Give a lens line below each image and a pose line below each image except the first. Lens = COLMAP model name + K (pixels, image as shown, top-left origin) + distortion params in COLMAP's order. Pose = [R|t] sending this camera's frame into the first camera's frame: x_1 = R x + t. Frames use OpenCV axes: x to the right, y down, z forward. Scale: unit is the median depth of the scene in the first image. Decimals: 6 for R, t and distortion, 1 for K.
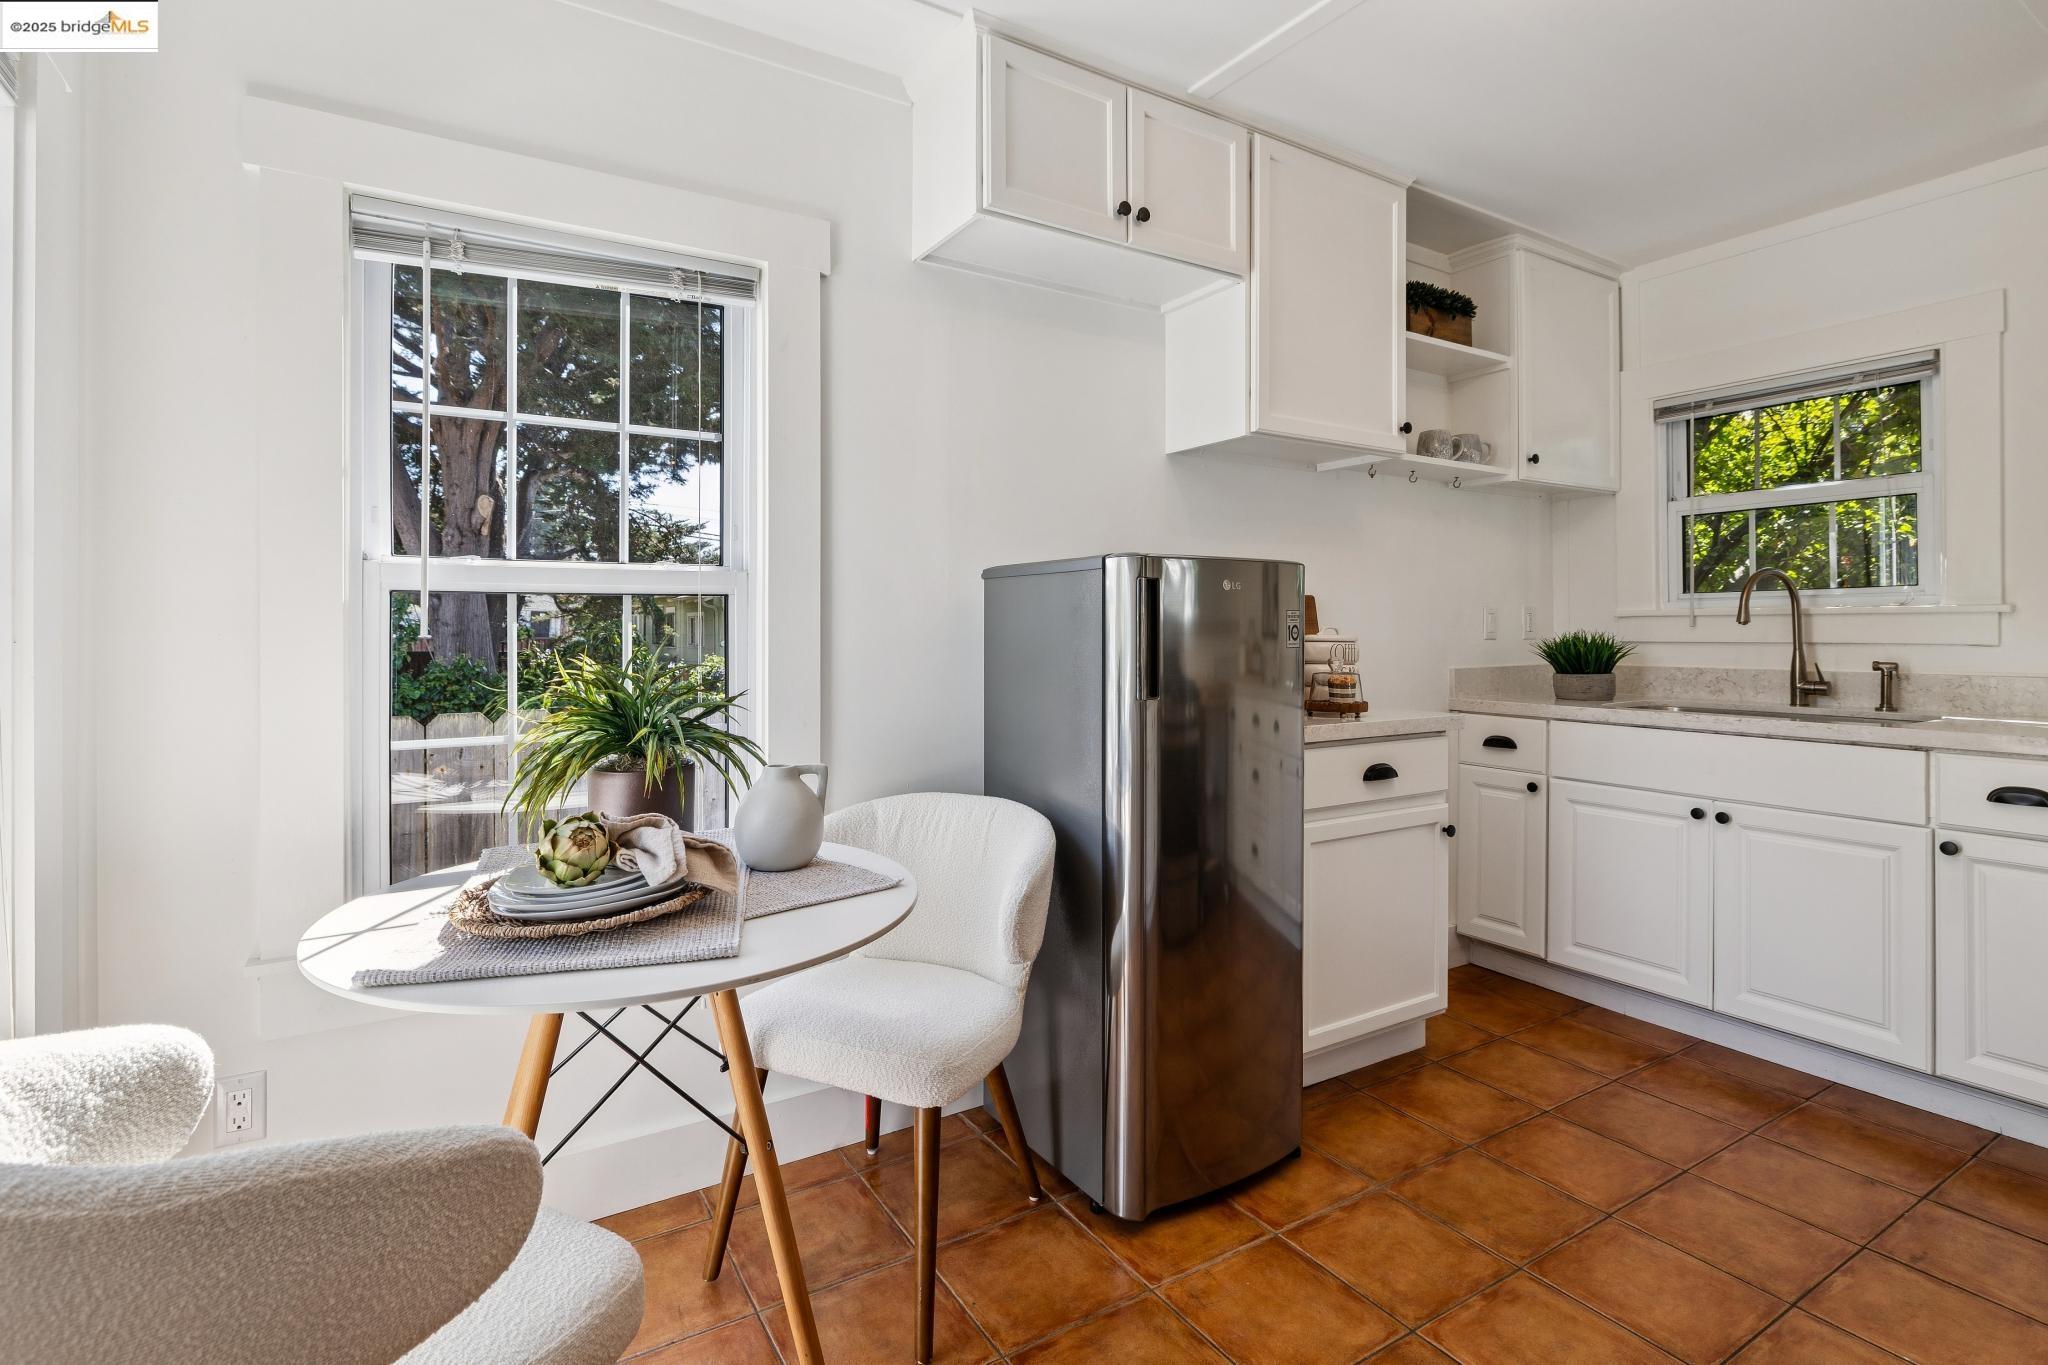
lens RADIAL K [[962.5, 0, 996.7], [0, 962.5, 686.3], [0, 0, 1]] dist [-0.010581, 0.000203]
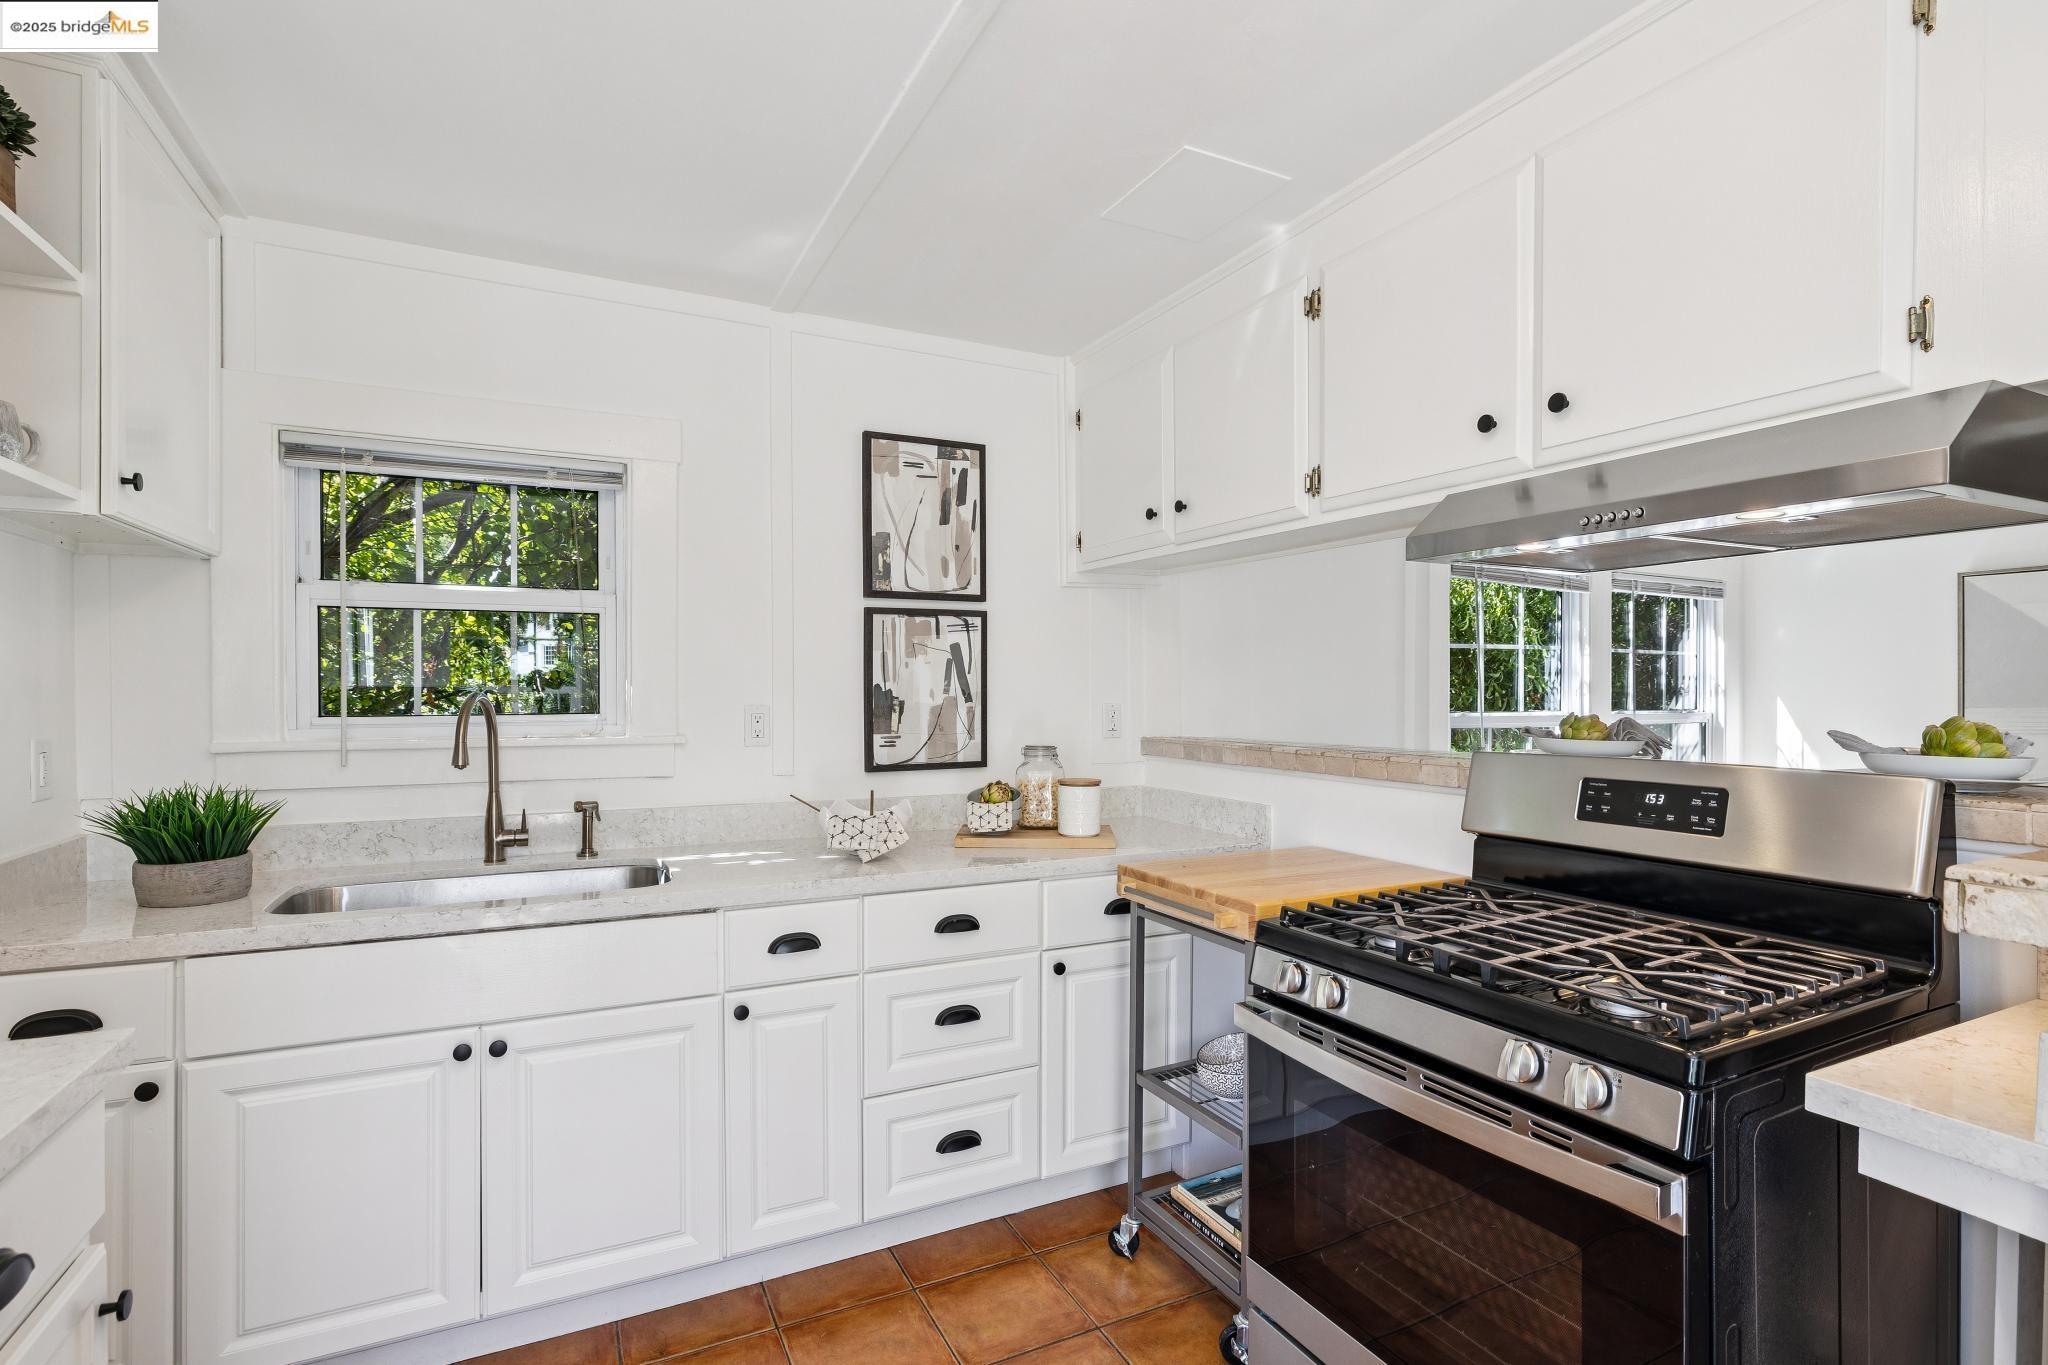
lens RADIAL K [[962.5, 0, 996.7], [0, 962.5, 686.3], [0, 0, 1]] dist [-0.010581, 0.000203]
pose [[0.062161, 0.002510, 0.998063, 0.058521], [0.054171, 0.998514, -0.005886, -0.093180], [-0.996595, 0.054432, 0.061933, 0.491551]]
